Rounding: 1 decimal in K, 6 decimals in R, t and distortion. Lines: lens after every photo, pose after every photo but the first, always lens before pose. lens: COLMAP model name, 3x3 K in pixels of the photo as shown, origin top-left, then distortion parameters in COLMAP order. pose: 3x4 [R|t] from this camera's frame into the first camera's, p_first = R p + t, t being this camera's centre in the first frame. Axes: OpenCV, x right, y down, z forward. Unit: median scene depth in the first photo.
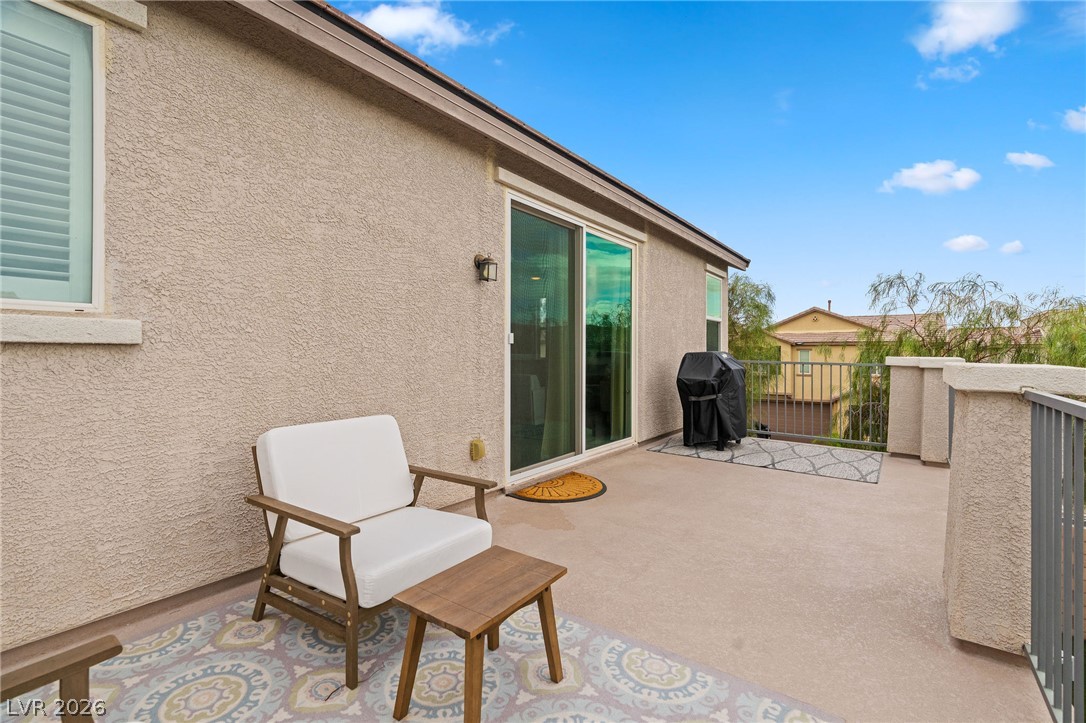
lens RADIAL K [[490.1, 0, 540.8], [0, 490.1, 355.7], [0, 0, 1]] dist [-0.000974, -0.000194]
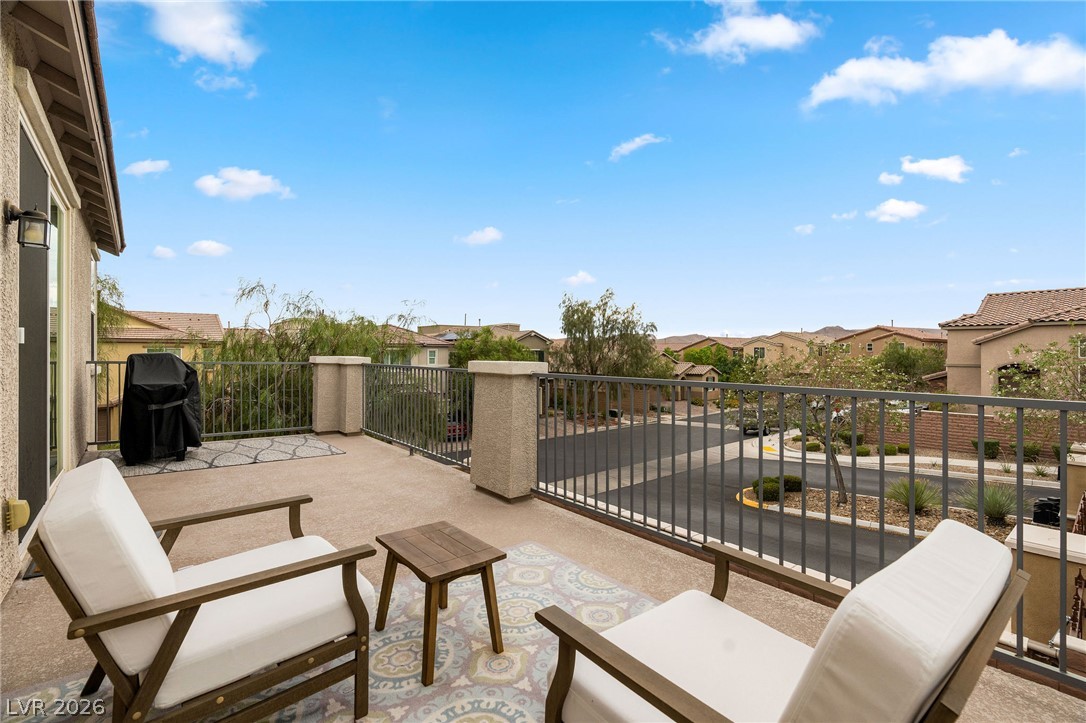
lens RADIAL K [[497.8, 0, 541.8], [0, 497.8, 350.3], [0, 0, 1]] dist [0.000506, 0.000044]
pose [[0.245900, -0.000245, 0.969295, -0.470750], [0.002774, 0.999996, -0.000451, -0.013400], [-0.969291, 0.002799, 0.245899, 0.154922]]
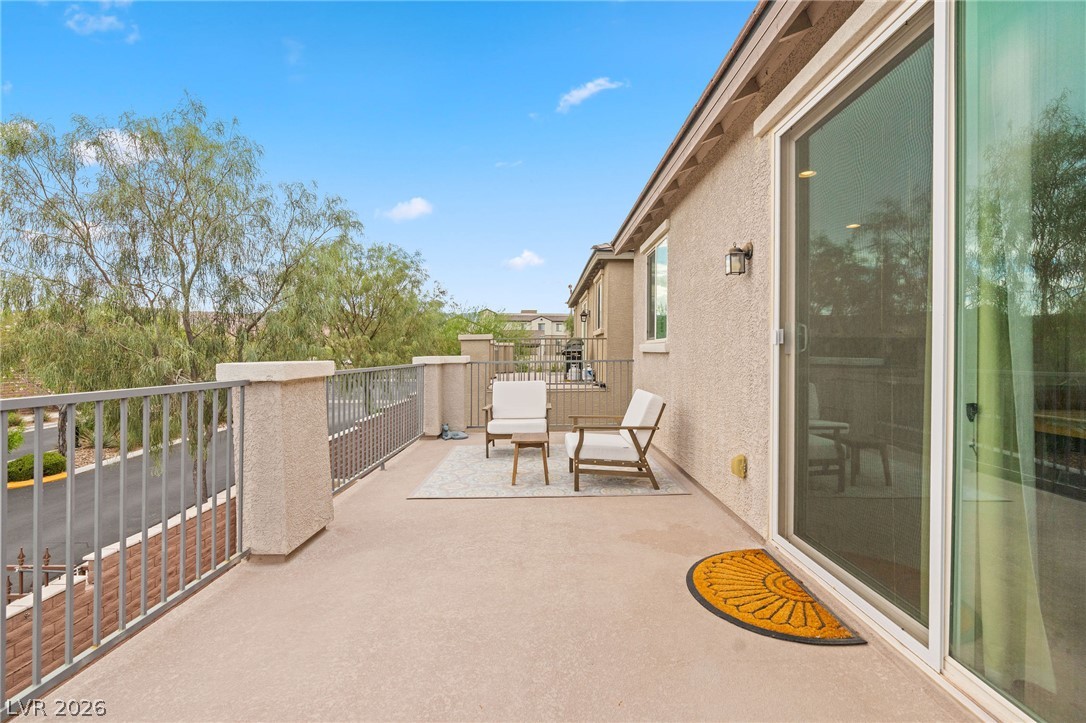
lens RADIAL K [[511.7, 0, 554.1], [0, 511.7, 344.4], [0, 0, 1]] dist [-0.001579, 0.000336]
pose [[-0.791018, -0.013149, -0.611652, 0.566960], [-0.010363, 0.999914, -0.008094, -0.012860], [0.611705, -0.000064, -0.791086, 1.228882]]
